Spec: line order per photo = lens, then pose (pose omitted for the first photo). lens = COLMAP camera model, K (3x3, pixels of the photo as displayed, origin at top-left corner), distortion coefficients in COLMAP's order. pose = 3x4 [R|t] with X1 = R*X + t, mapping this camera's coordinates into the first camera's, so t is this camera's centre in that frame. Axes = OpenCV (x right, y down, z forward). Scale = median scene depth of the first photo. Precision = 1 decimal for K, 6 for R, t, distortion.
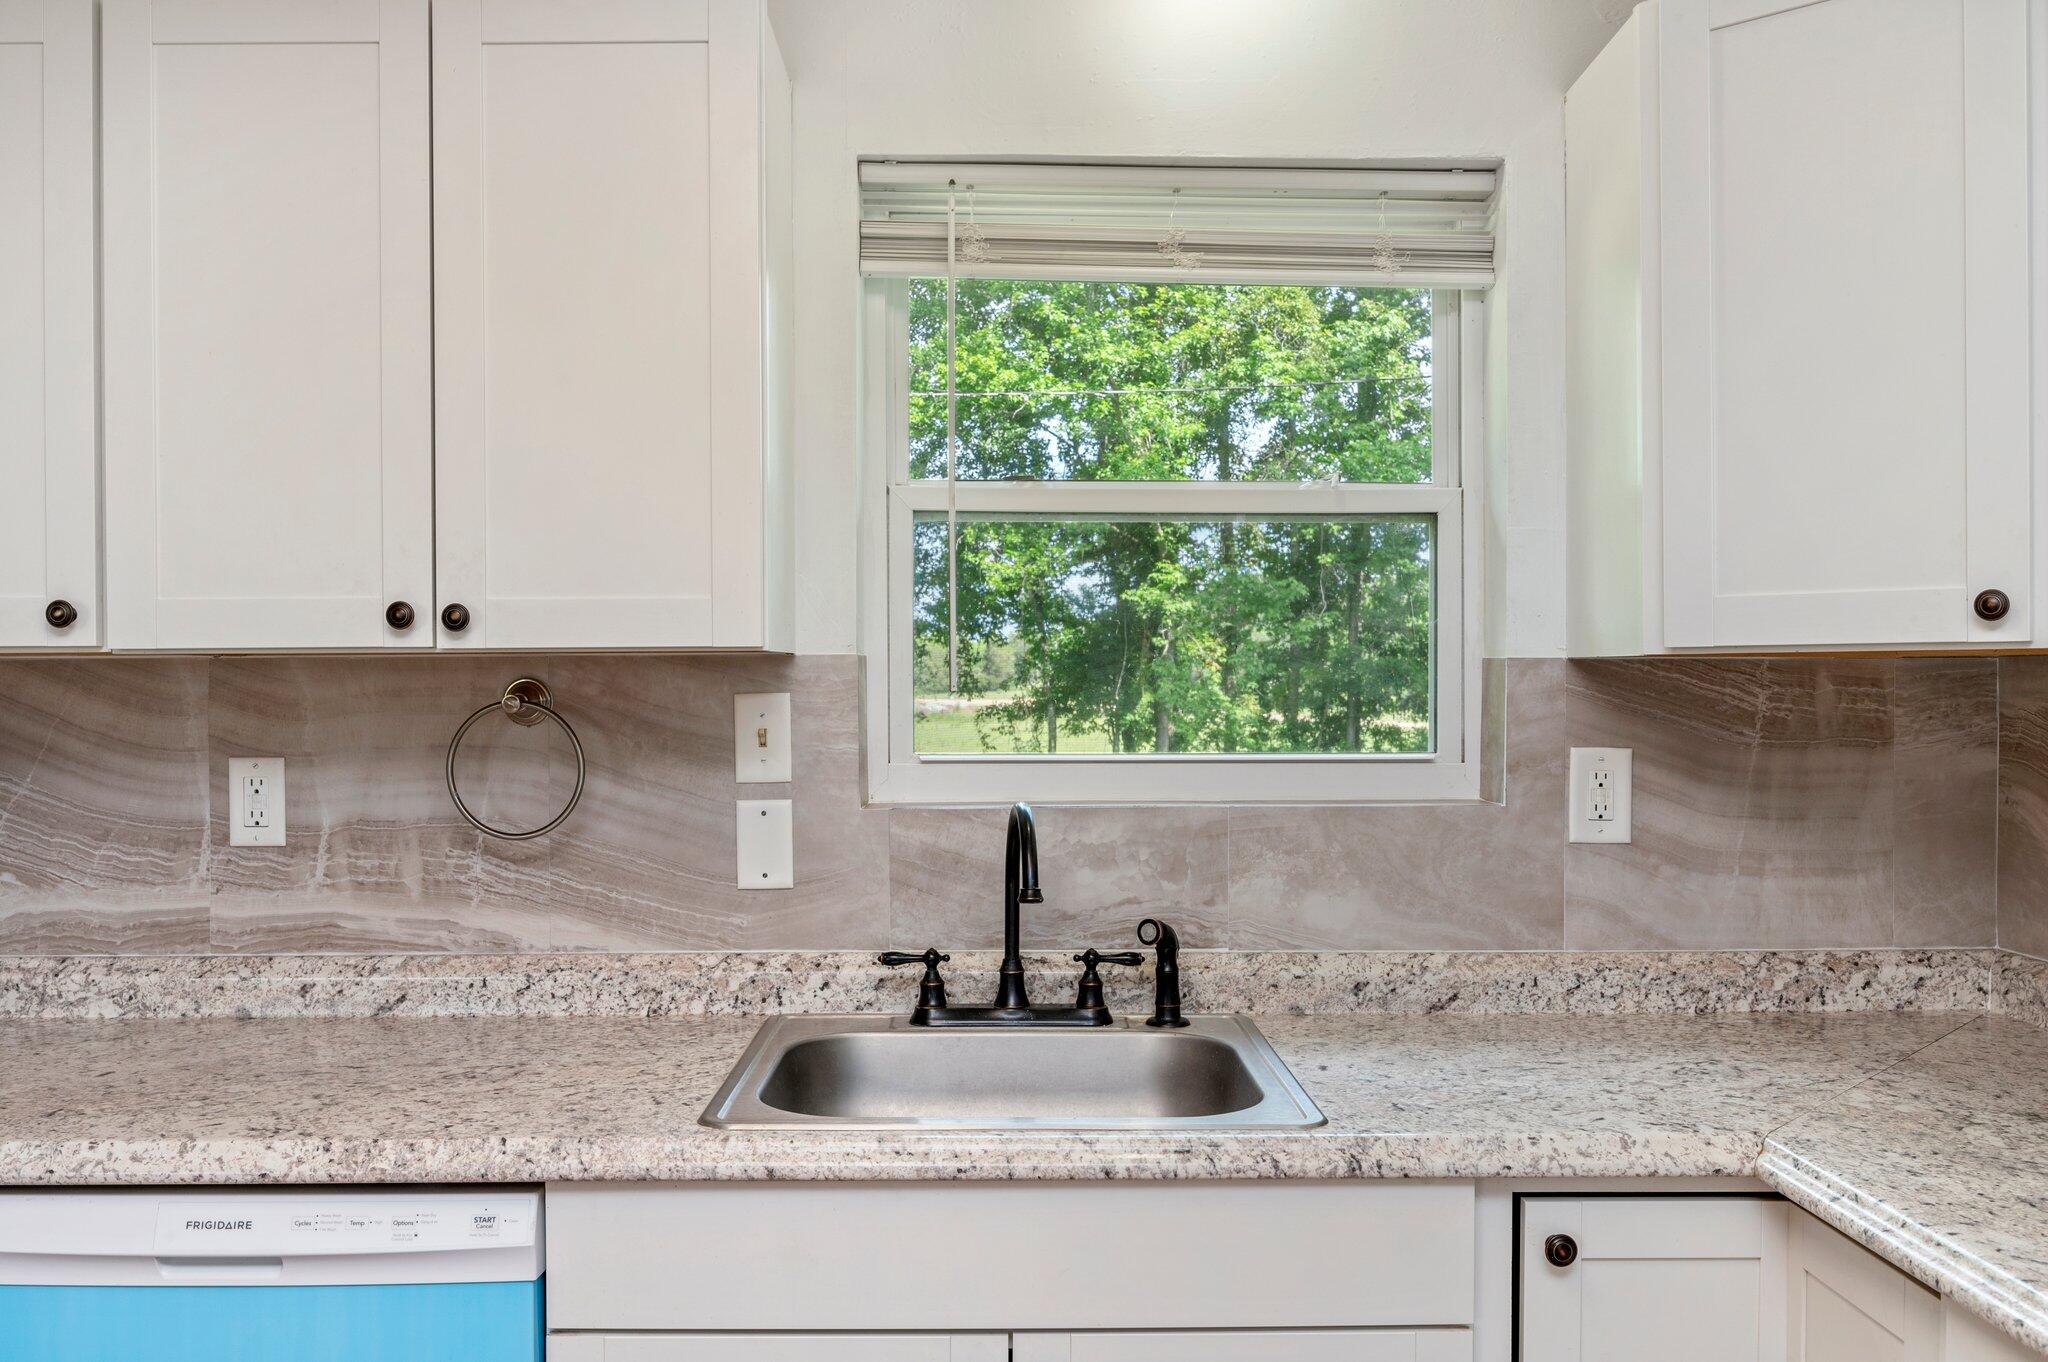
lens RADIAL K [[1682.9, 0, 1024.0], [0, 1682.9, 681.0], [0, 0, 1]] dist [-0.023647, -0.000055]
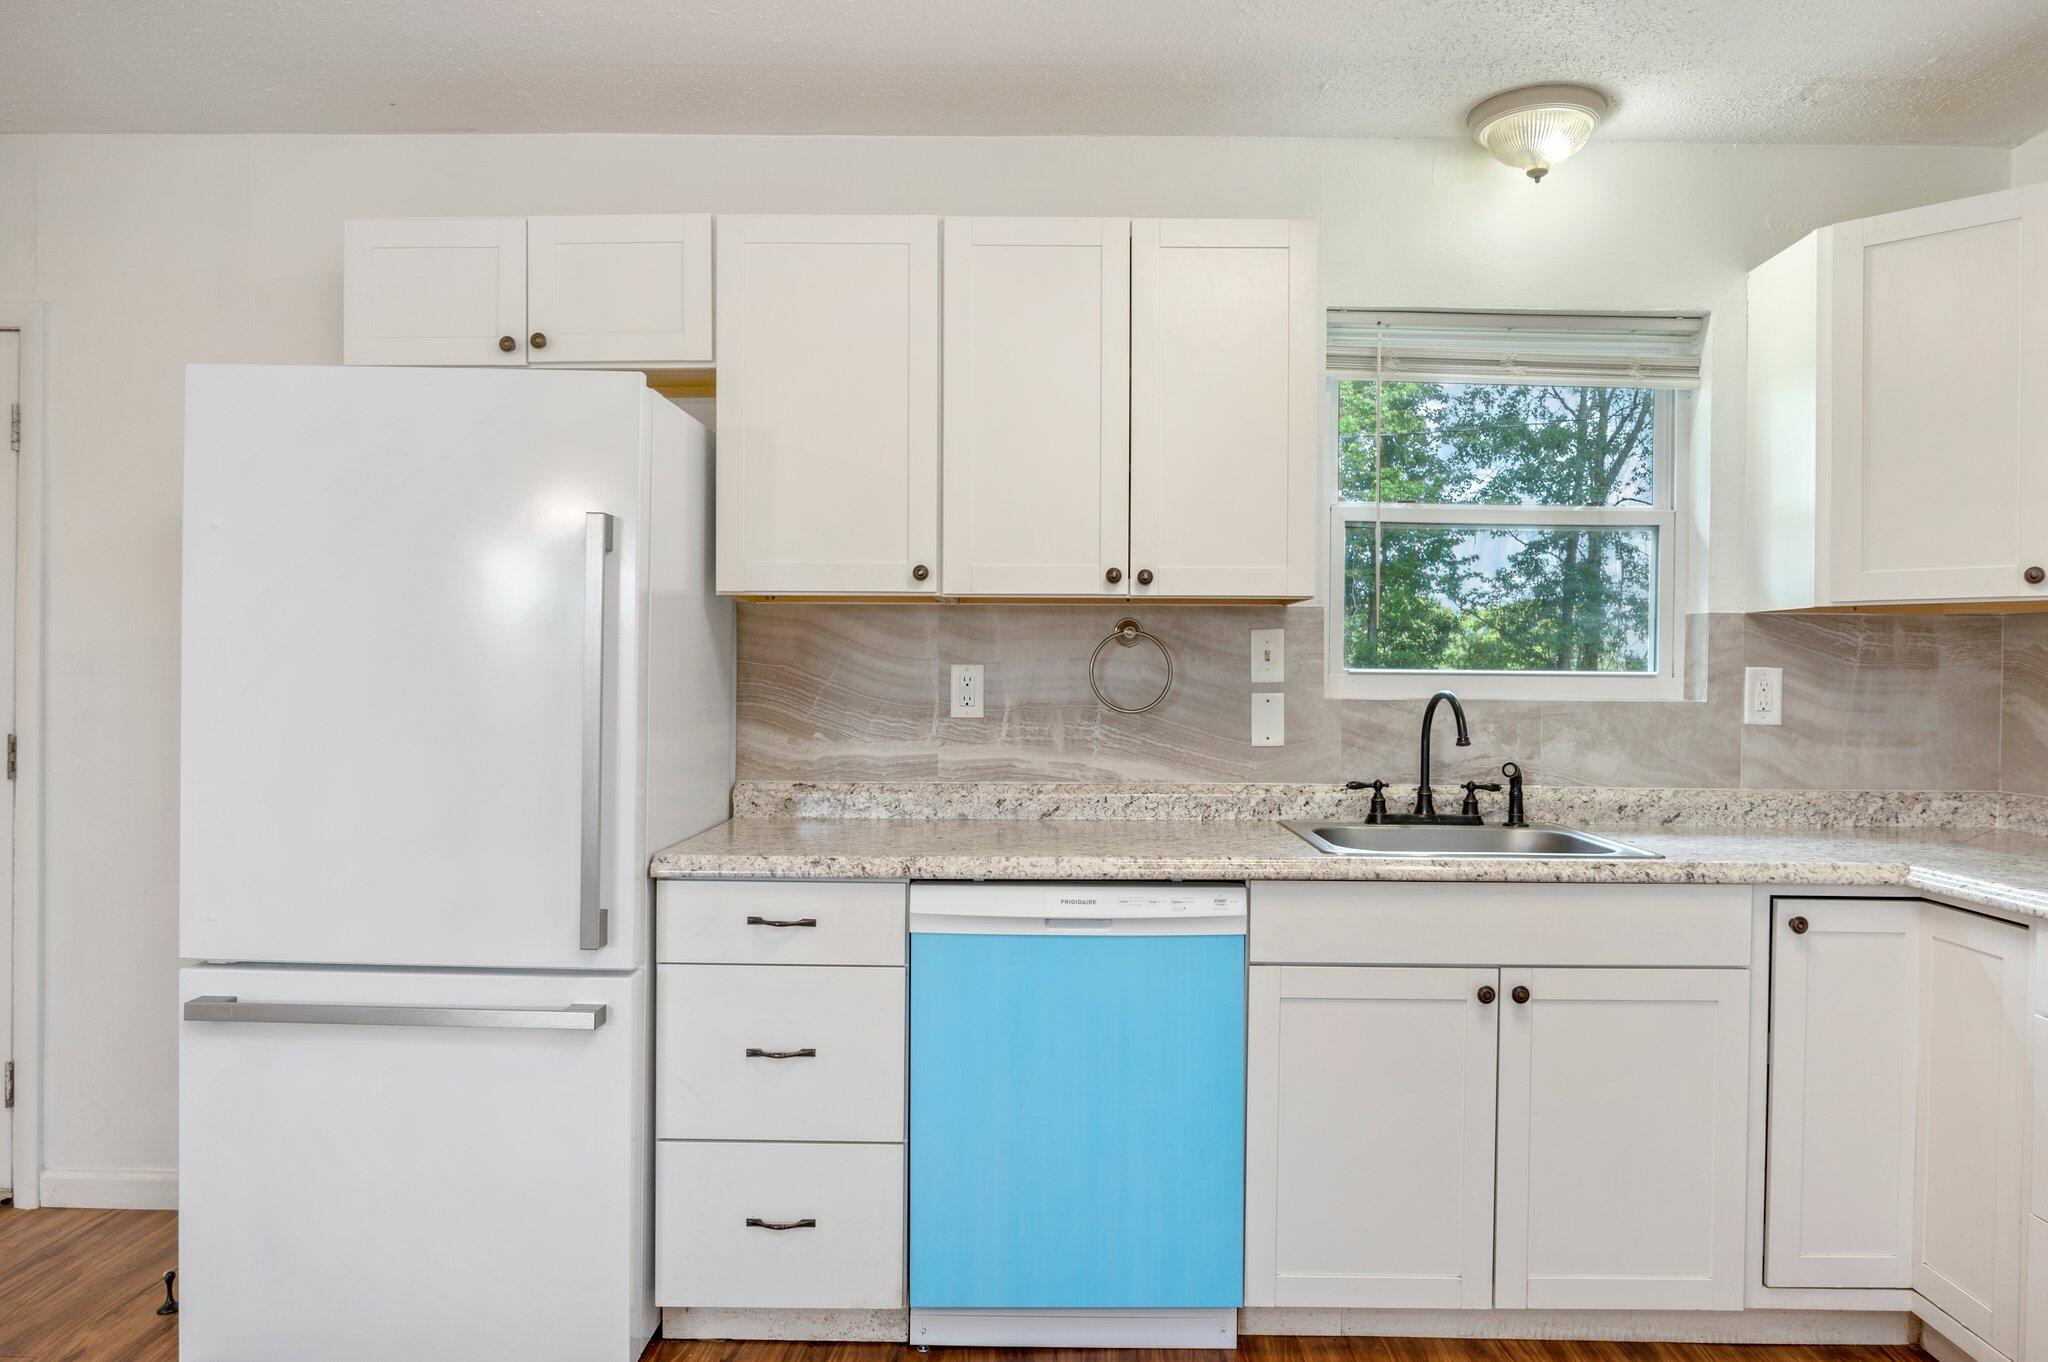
lens RADIAL K [[1352.3, 0, 1077.5], [0, 1352.3, 680.2], [0, 0, 1]] dist [-0.015618, -0.000040]
pose [[0.999957, 0.008822, -0.002918, -0.340248], [-0.008804, 0.999942, 0.006200, 0.051385], [0.002972, -0.006174, 0.999977, -0.343912]]
